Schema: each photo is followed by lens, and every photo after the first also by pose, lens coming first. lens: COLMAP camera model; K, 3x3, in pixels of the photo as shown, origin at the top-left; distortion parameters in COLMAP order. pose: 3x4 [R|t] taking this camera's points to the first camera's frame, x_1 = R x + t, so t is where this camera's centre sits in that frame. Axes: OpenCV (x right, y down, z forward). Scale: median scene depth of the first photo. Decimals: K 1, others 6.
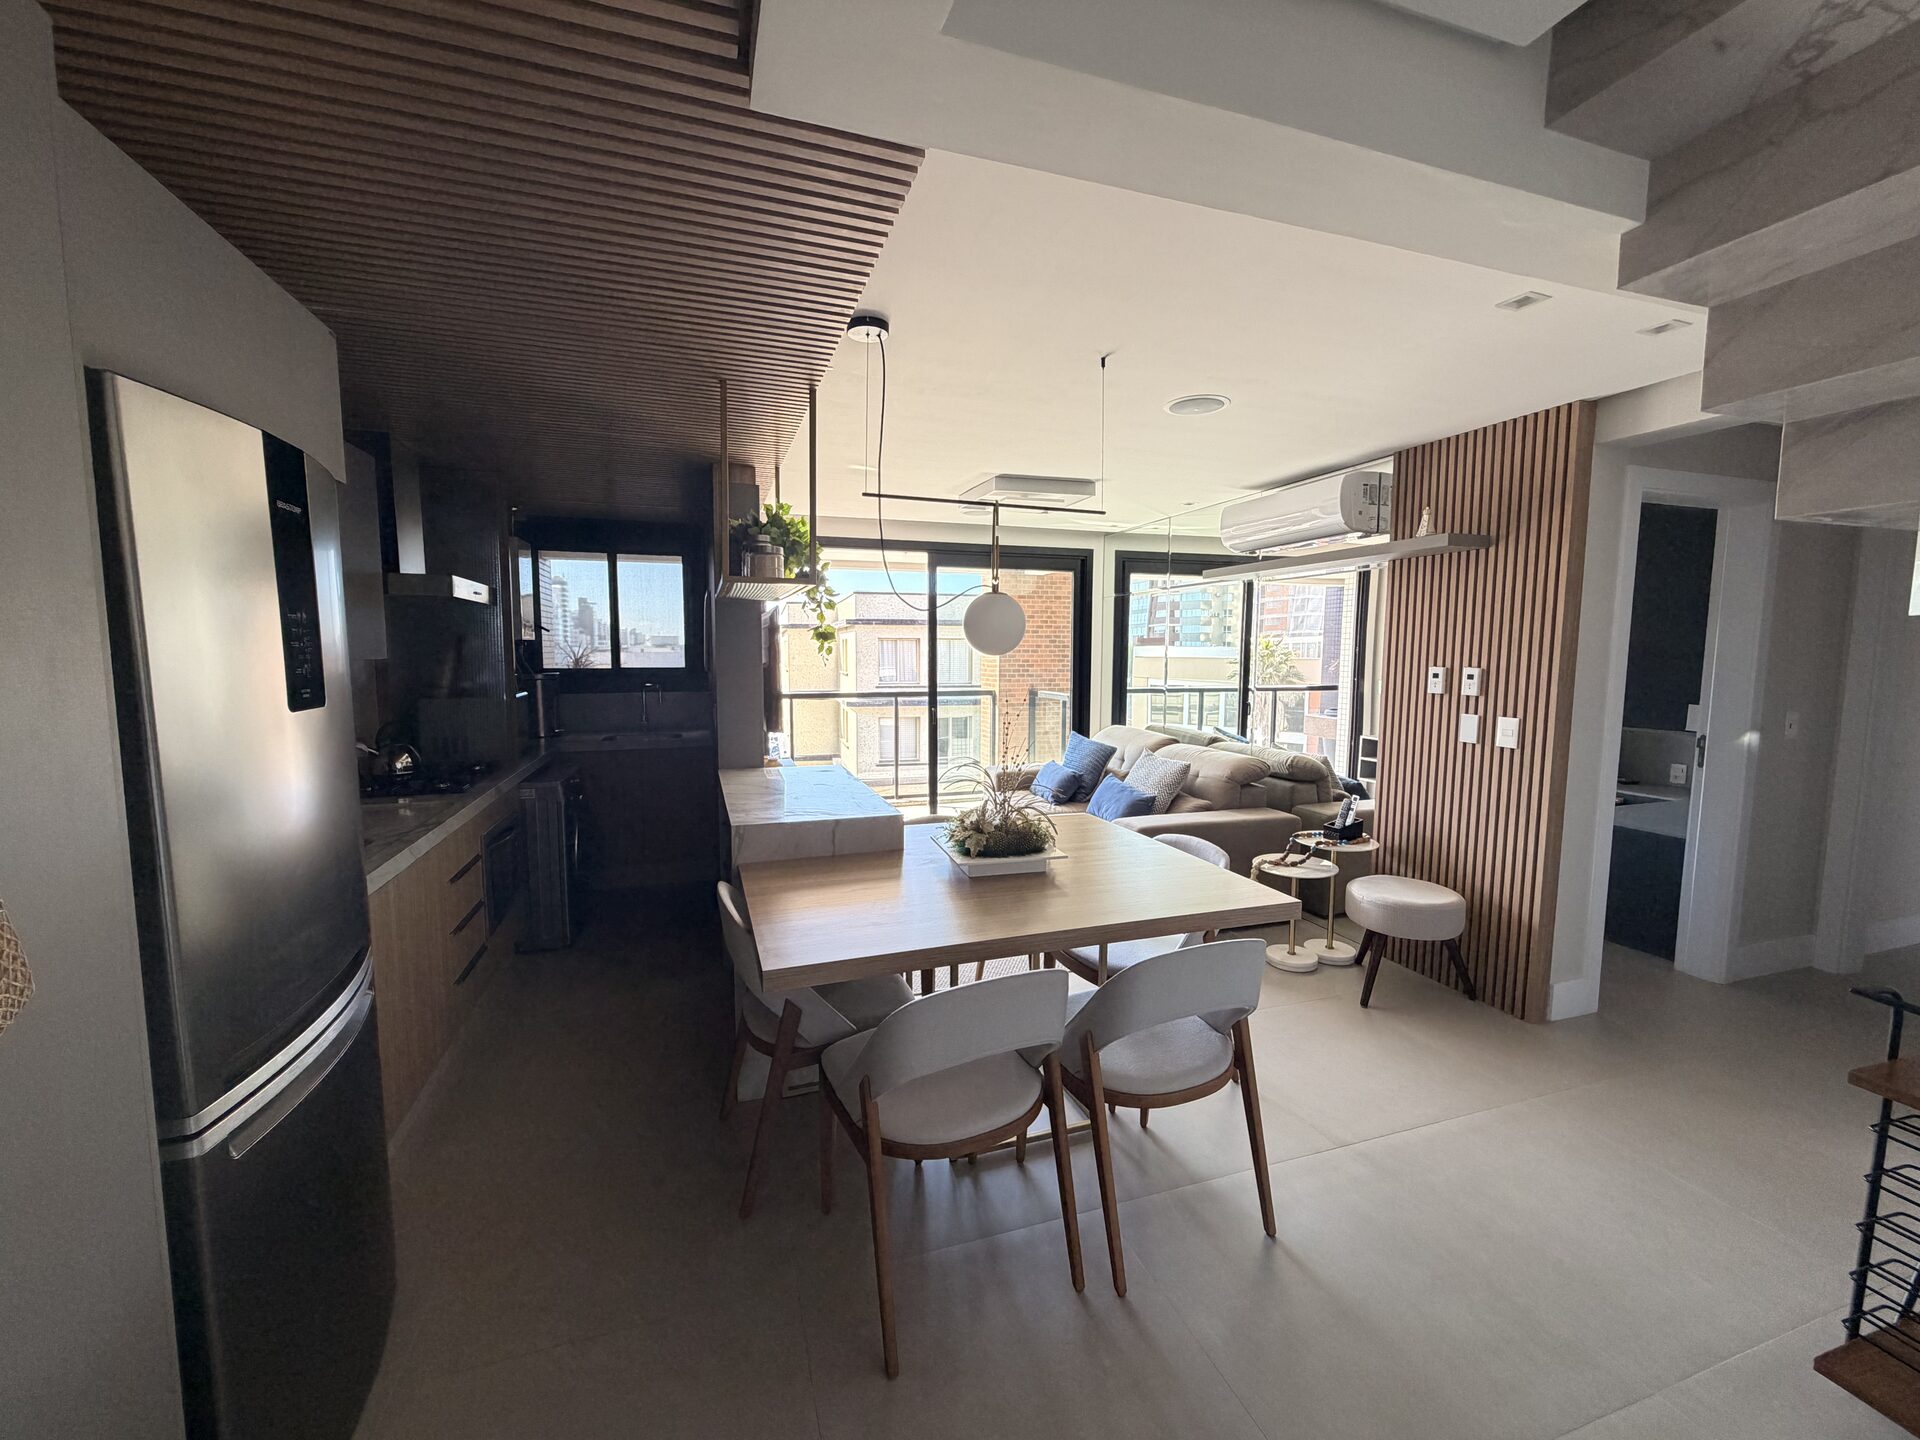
lens RADIAL K [[767.3, 0, 960.7], [0, 767.3, 729.2], [0, 0, 1]] dist [0.001814, -0.000058]
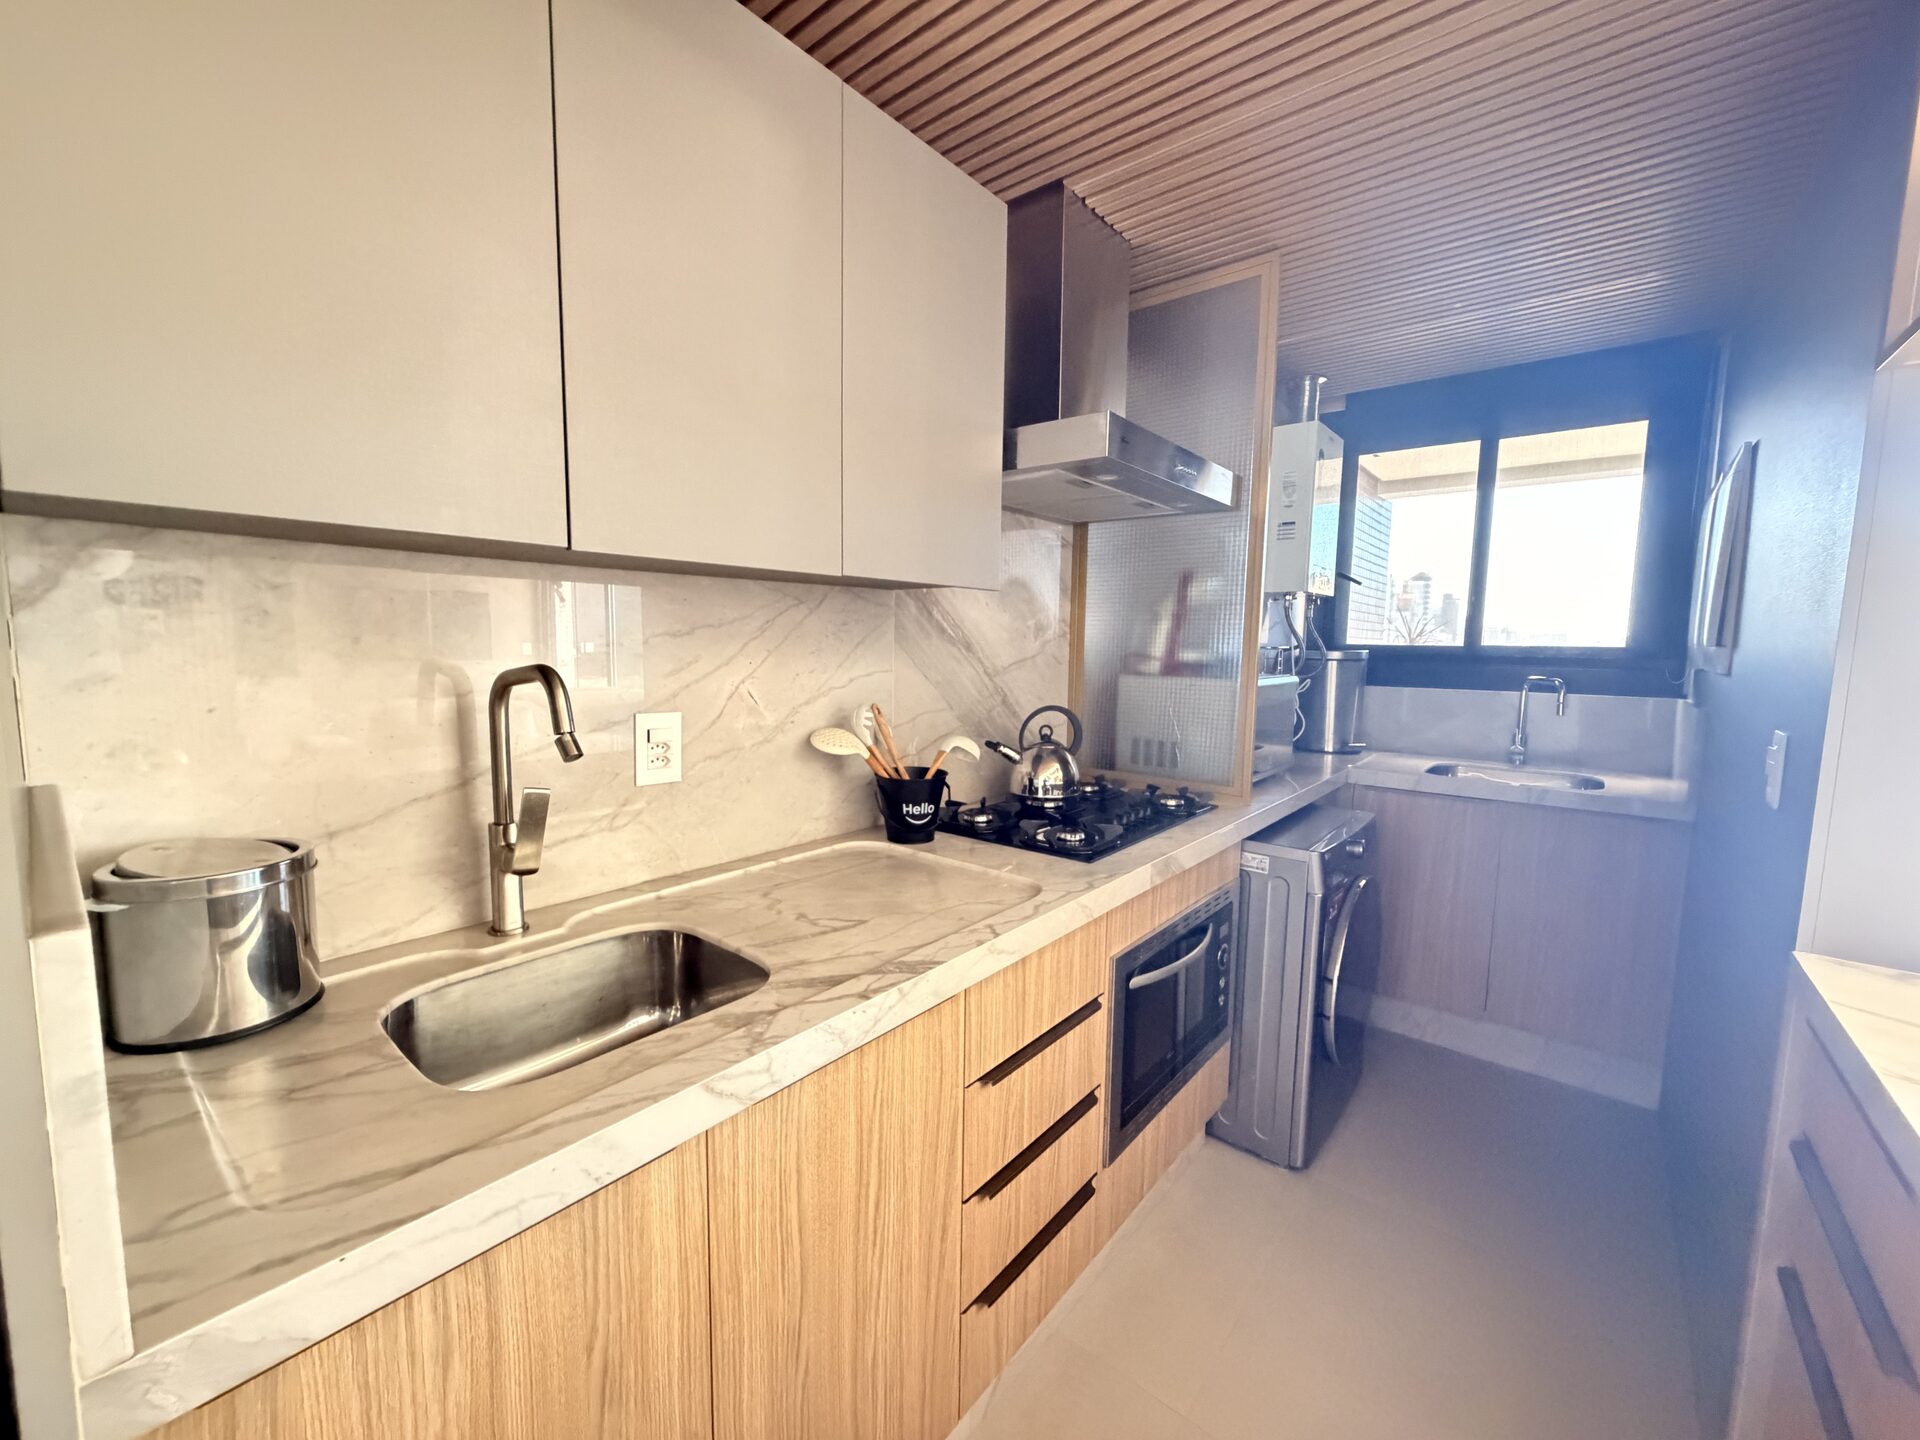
lens RADIAL K [[767.3, 0, 964.6], [0, 767.3, 726.3], [0, 0, 1]] dist [0.001814, -0.000058]
pose [[0.532321, 0.095424, -0.841147, -0.225918], [-0.099696, 0.993779, 0.049647, -0.015305], [0.840652, 0.057431, 0.538522, 0.523580]]
